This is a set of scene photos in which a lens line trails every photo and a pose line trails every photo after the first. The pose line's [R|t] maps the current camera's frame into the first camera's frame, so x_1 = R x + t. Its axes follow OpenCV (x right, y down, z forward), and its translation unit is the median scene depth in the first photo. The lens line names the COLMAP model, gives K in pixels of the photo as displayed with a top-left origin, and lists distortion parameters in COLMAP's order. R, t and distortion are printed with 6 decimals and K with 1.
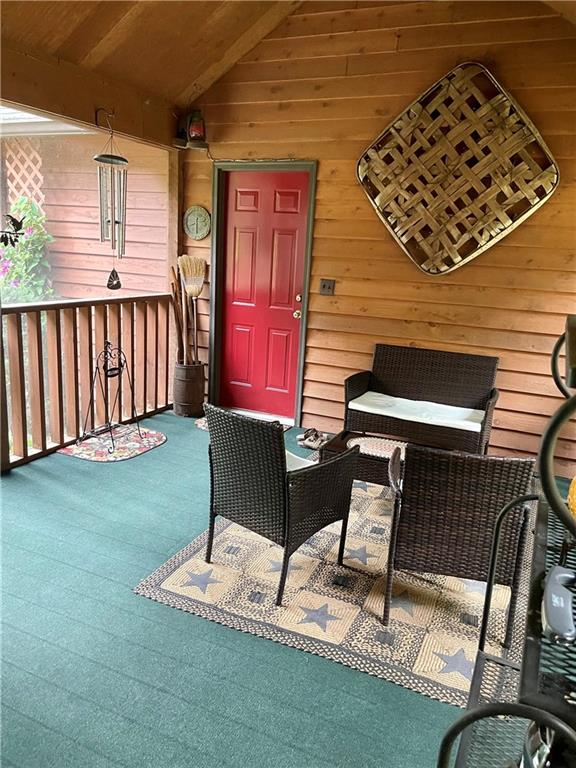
lens RADIAL K [[597.2, 0, 288.0], [0, 597.2, 384.0], [0, 0, 1]] dist [0.045359, -0.004678]
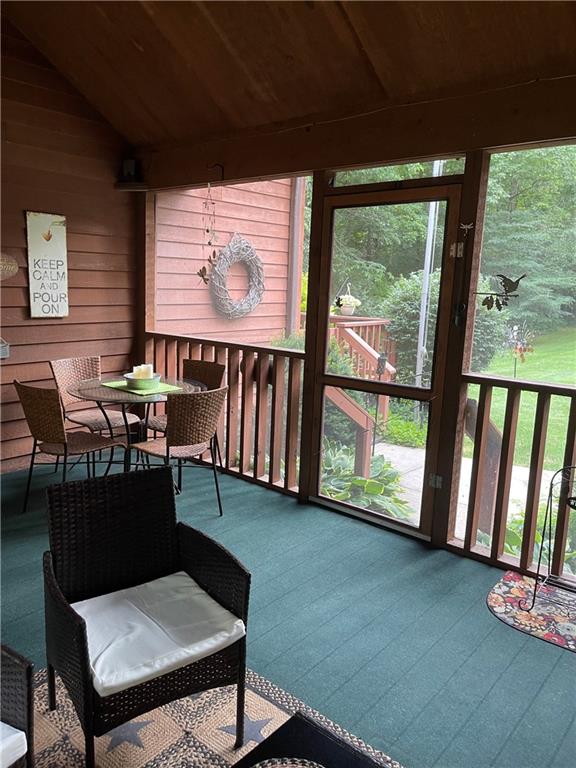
lens RADIAL K [[597.2, 0, 288.0], [0, 597.2, 384.0], [0, 0, 1]] dist [0.045359, -0.004678]
pose [[-0.272114, 0.106599, -0.956342, 0.448417], [-0.263633, 0.947560, 0.180633, -0.200073], [0.925447, 0.301276, -0.229741, 0.933565]]
